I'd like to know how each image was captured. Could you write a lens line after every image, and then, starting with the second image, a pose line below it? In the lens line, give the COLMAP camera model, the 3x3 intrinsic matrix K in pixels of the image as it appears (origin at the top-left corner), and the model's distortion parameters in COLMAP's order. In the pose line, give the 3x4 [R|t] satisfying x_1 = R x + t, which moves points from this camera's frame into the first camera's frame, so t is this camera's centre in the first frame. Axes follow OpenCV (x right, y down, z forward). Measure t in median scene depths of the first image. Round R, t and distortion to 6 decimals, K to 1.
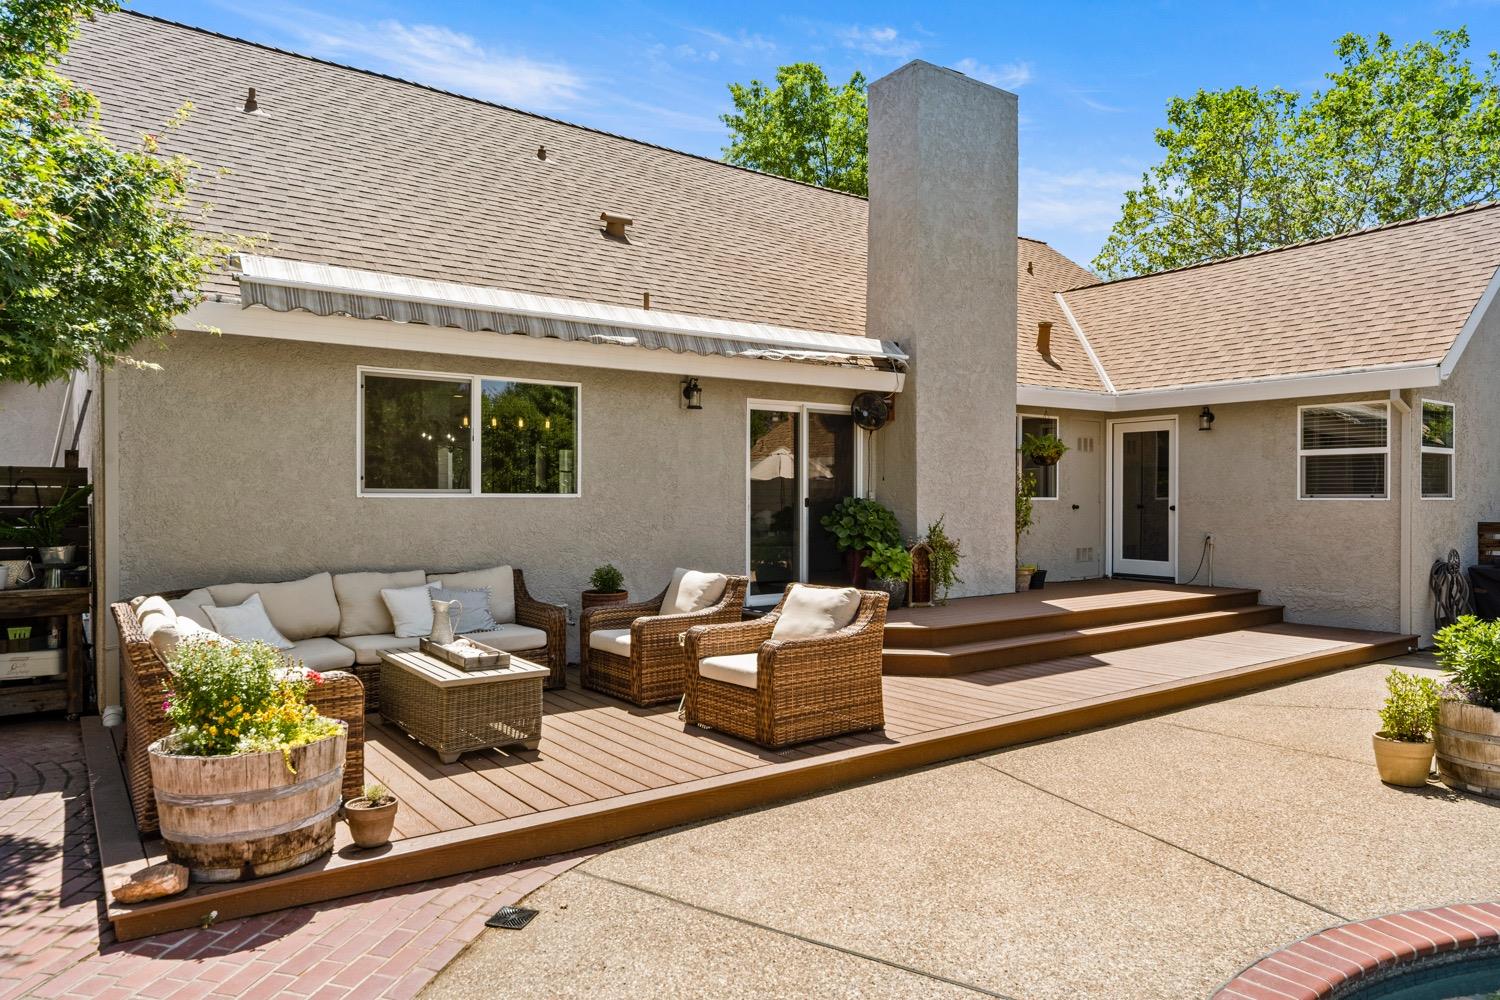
lens RADIAL K [[953.6, 0, 748.2], [0, 953.6, 498.4], [0, 0, 1]] dist [0.011859, -0.000745]
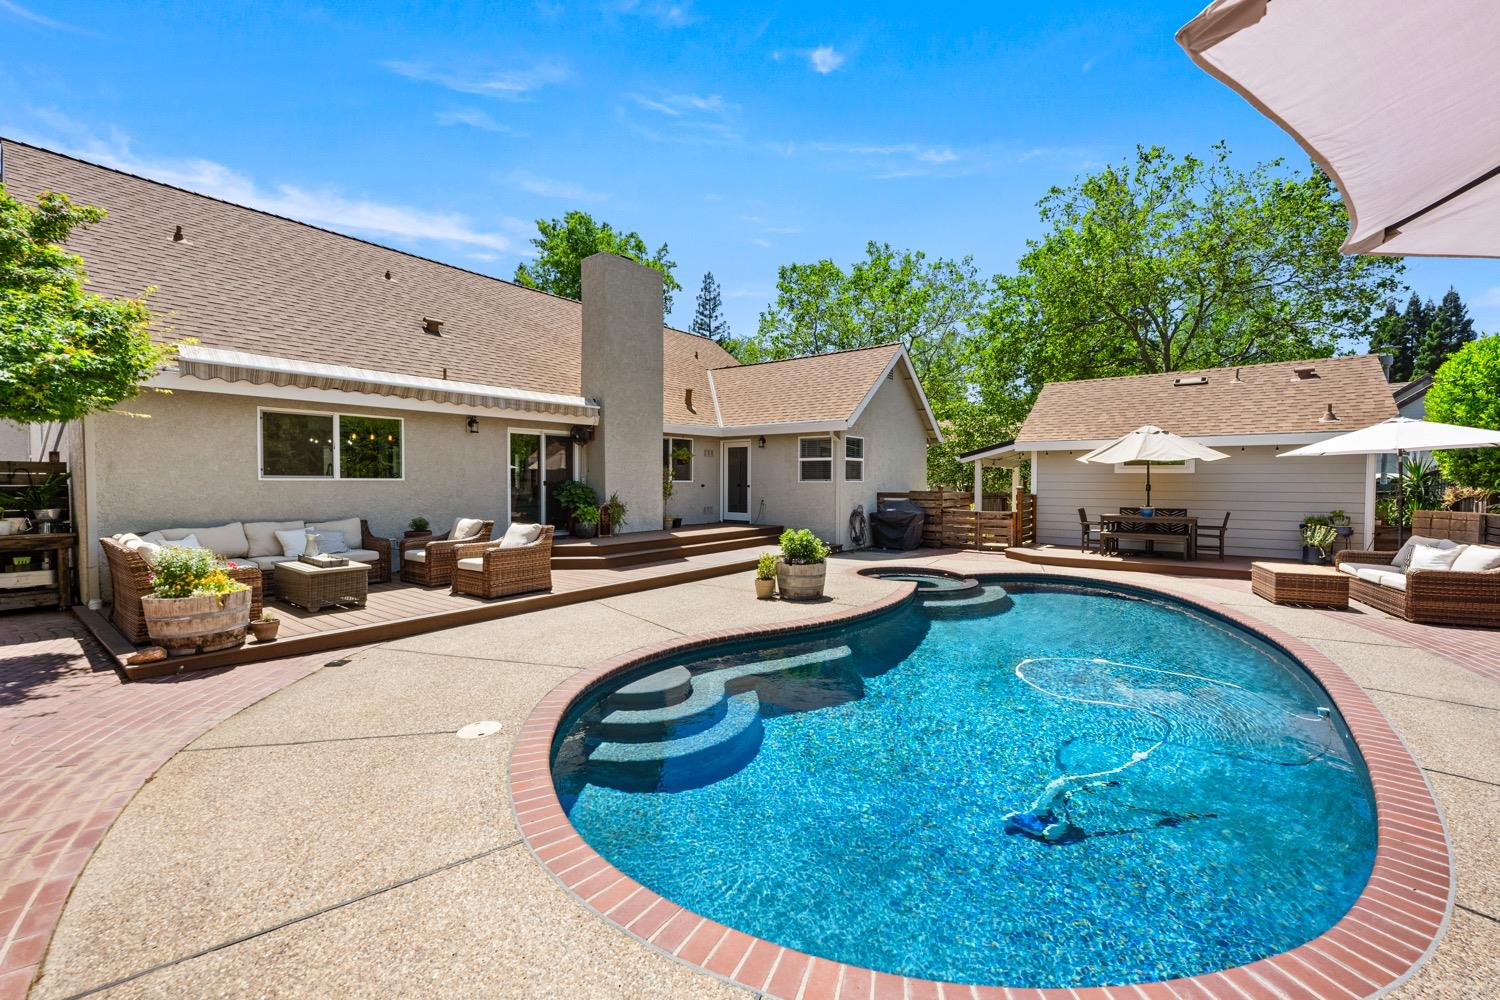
lens RADIAL K [[605.4, 0, 750.0], [0, 605.4, 494.4], [0, 0, 1]] dist [0.000053, 0.000328]
pose [[0.959202, -0.004575, 0.282684, 0.129691], [-0.001982, 0.999736, 0.022905, -0.002197], [-0.282714, -0.022531, 0.958940, -0.294930]]
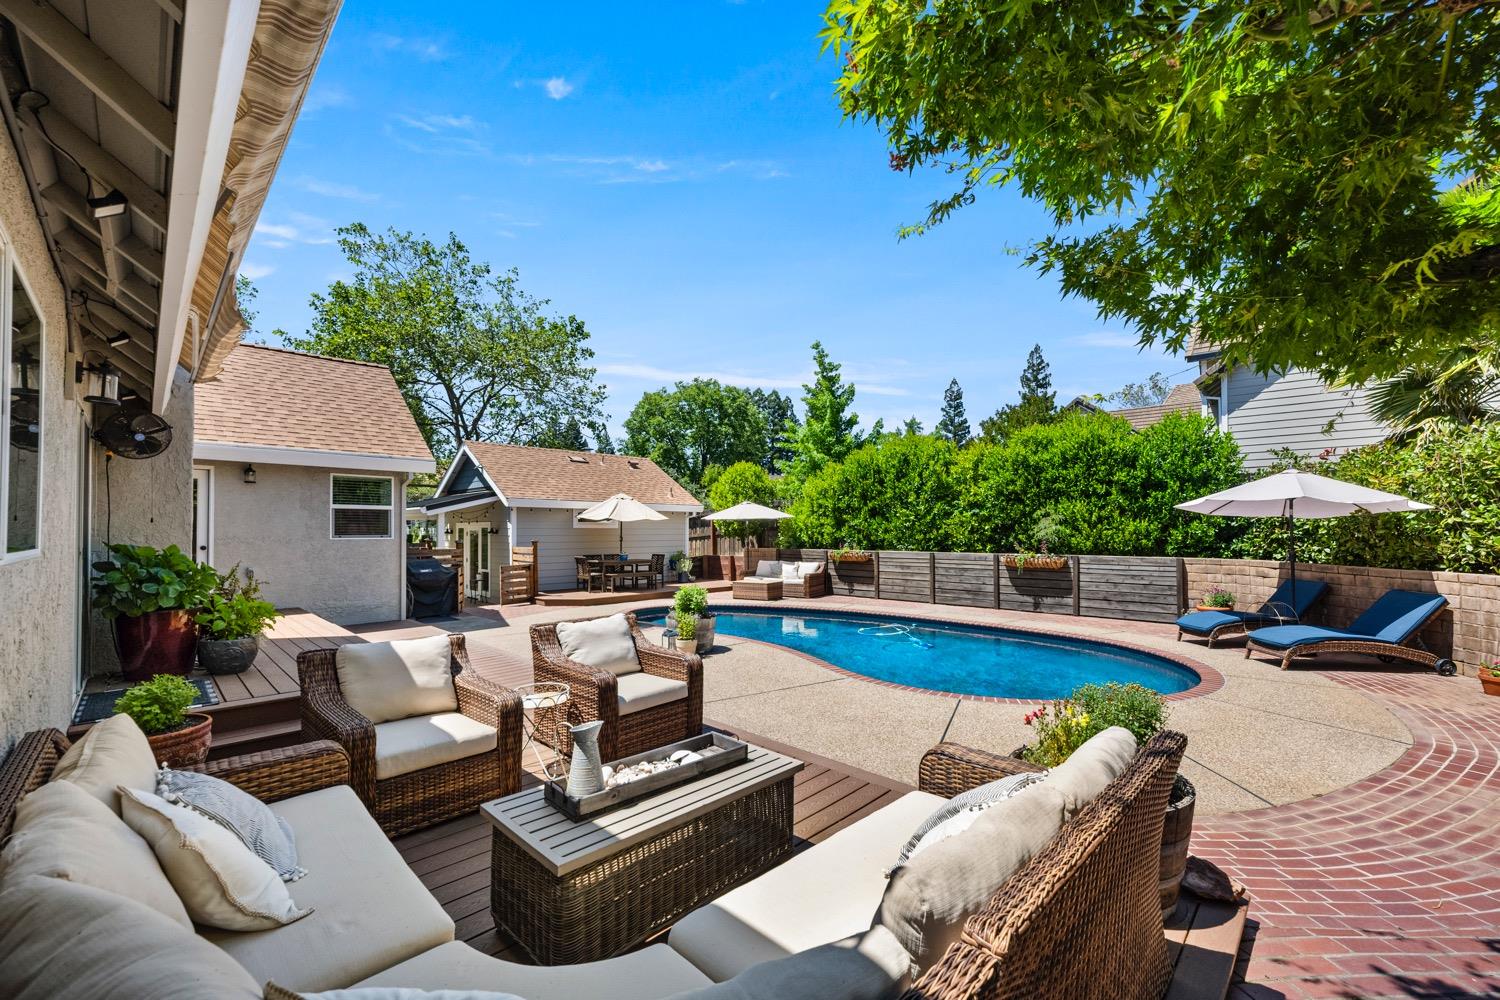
lens RADIAL K [[605.4, 0, 748.8], [0, 605.4, 525.9], [0, 0, 1]] dist [0.000053, 0.000328]
pose [[-0.156797, 0.006656, 0.987608, -0.515523], [0.002839, 0.999976, -0.006289, -0.013962], [-0.987627, 0.001818, -0.156812, 0.675956]]
